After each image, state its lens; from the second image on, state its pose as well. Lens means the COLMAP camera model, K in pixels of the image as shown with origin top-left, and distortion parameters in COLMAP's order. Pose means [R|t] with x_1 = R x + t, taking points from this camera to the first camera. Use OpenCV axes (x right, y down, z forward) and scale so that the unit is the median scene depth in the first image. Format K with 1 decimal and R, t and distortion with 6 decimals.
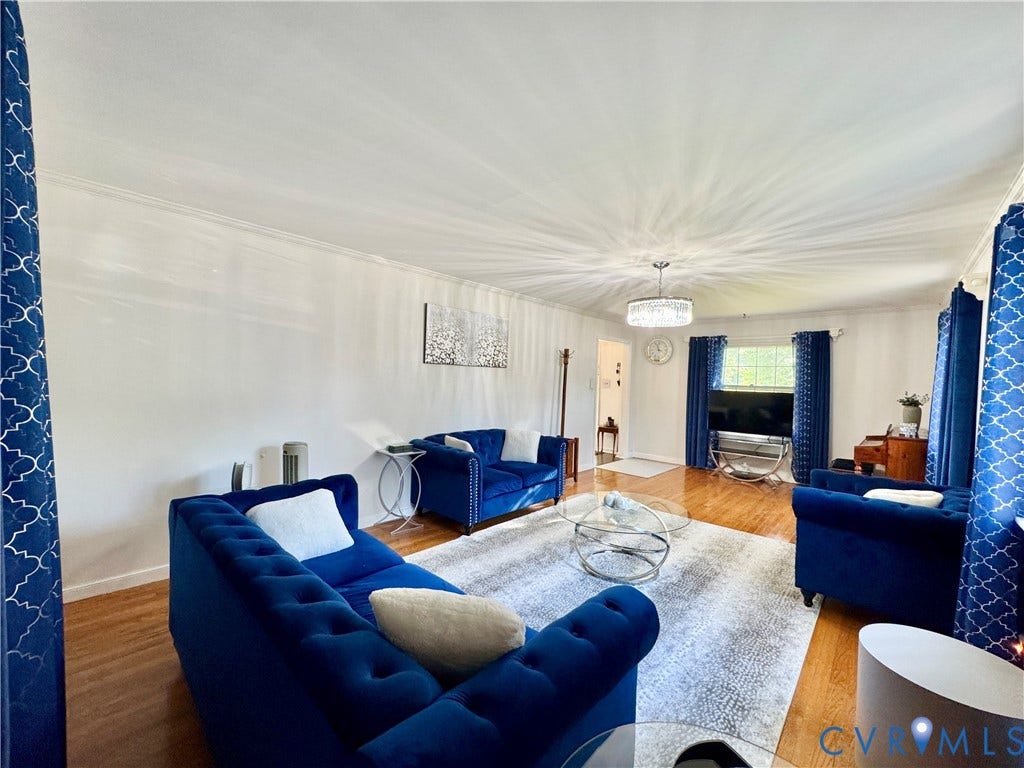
lens RADIAL K [[409.8, 0, 509.6], [0, 409.8, 387.5], [0, 0, 1]] dist [-0.001887, -0.001693]
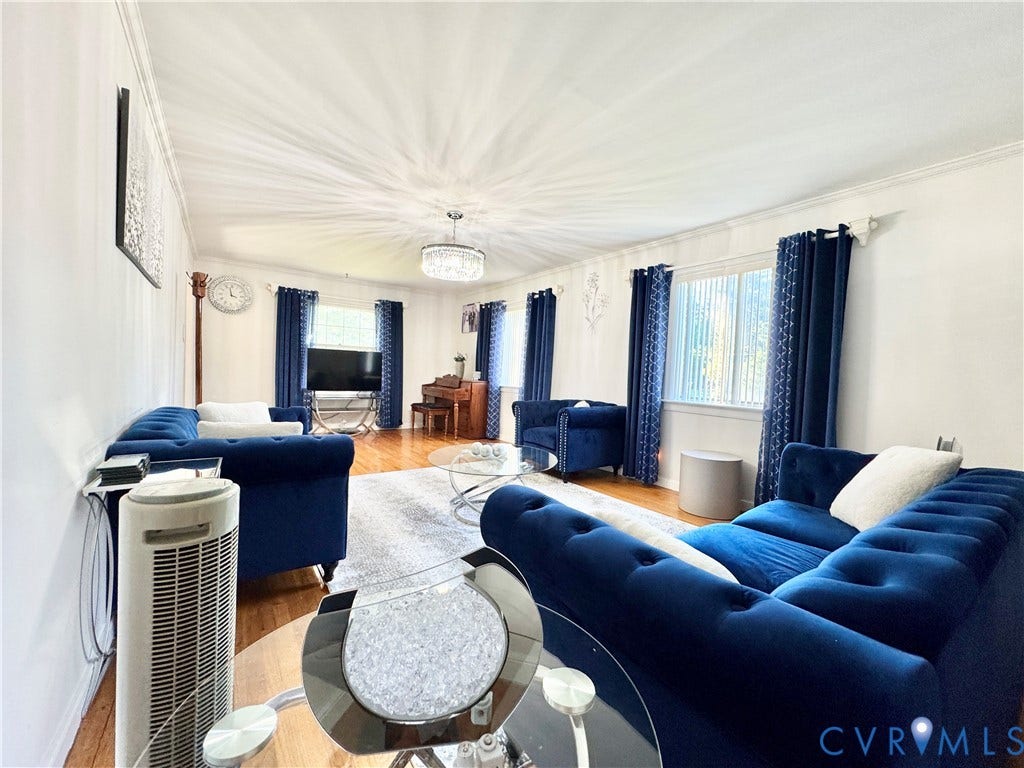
lens RADIAL K [[409.8, 0, 508.1], [0, 409.8, 385.0], [0, 0, 1]] dist [-0.001887, -0.001693]
pose [[0.220684, -0.055695, 0.973754, -0.544267], [-0.015028, 0.998056, 0.060491, 0.046330], [-0.975230, -0.027983, 0.219418, 0.589212]]
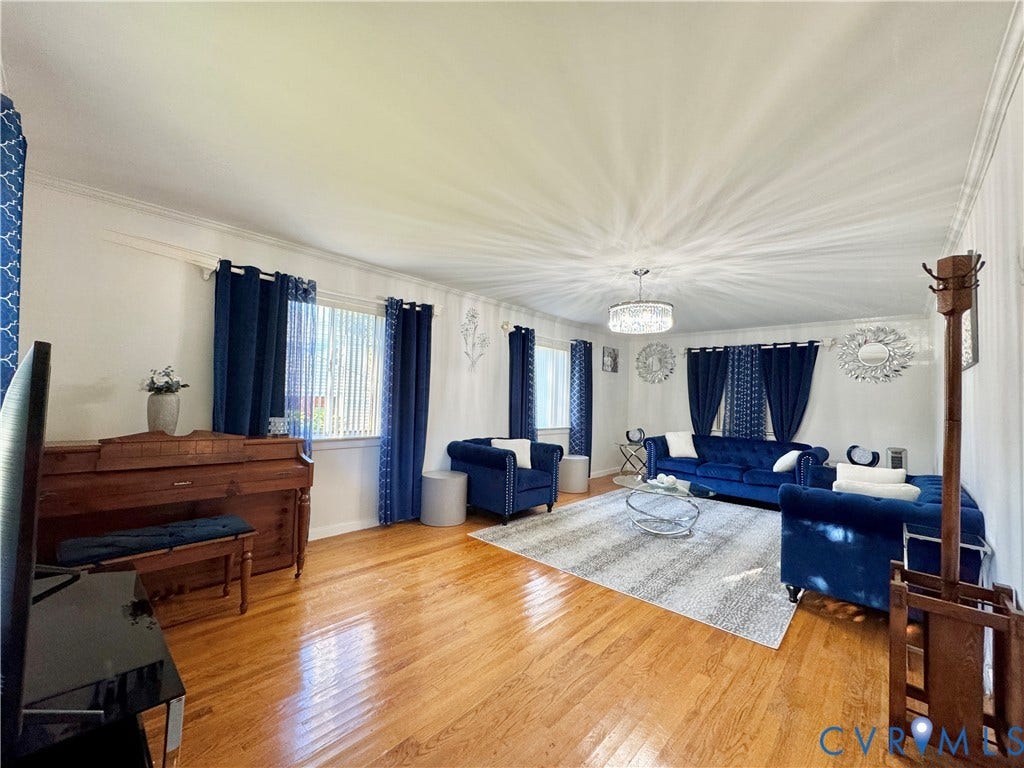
lens RADIAL K [[409.8, 0, 511.4], [0, 409.8, 384.4], [0, 0, 1]] dist [-0.001887, -0.001693]
pose [[-0.998252, -0.059090, -0.000794, 0.620444], [-0.059067, 0.998098, -0.017660, 0.018783], [0.001836, -0.017582, -0.999844, 1.850318]]
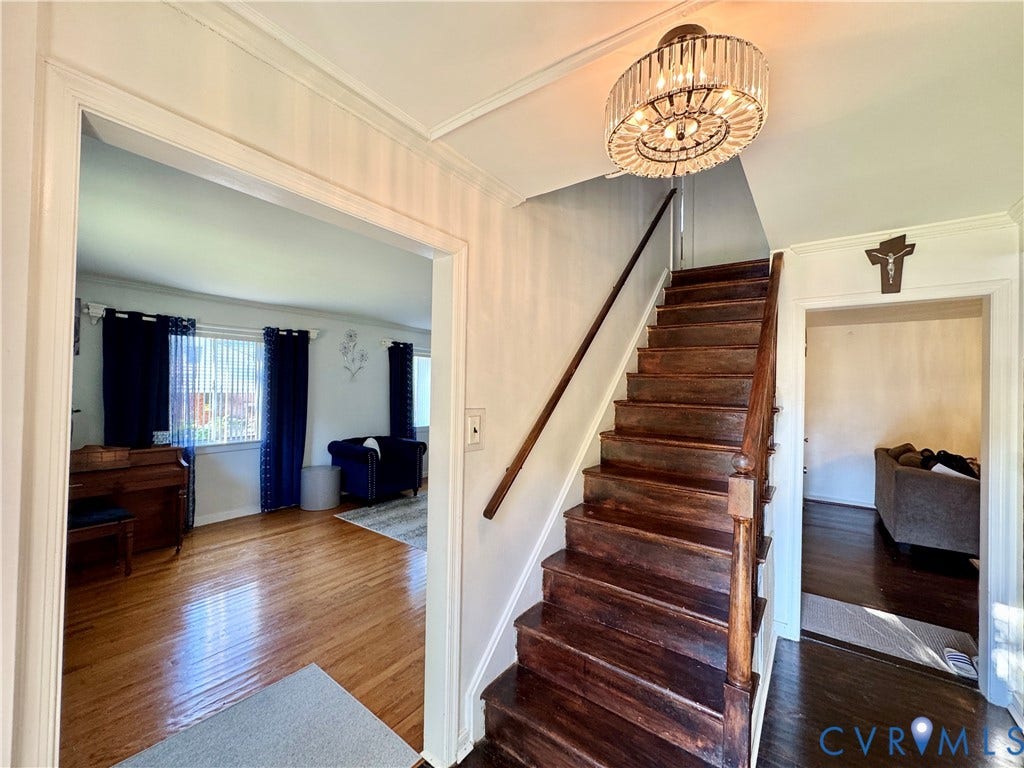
lens RADIAL K [[409.8, 0, 510.7], [0, 409.8, 385.0], [0, 0, 1]] dist [-0.001887, -0.001693]
pose [[-0.994028, -0.041889, -0.100763, 0.321501], [-0.043181, 0.999010, 0.010680, -0.064737], [0.100216, 0.014967, -0.994853, 2.140646]]
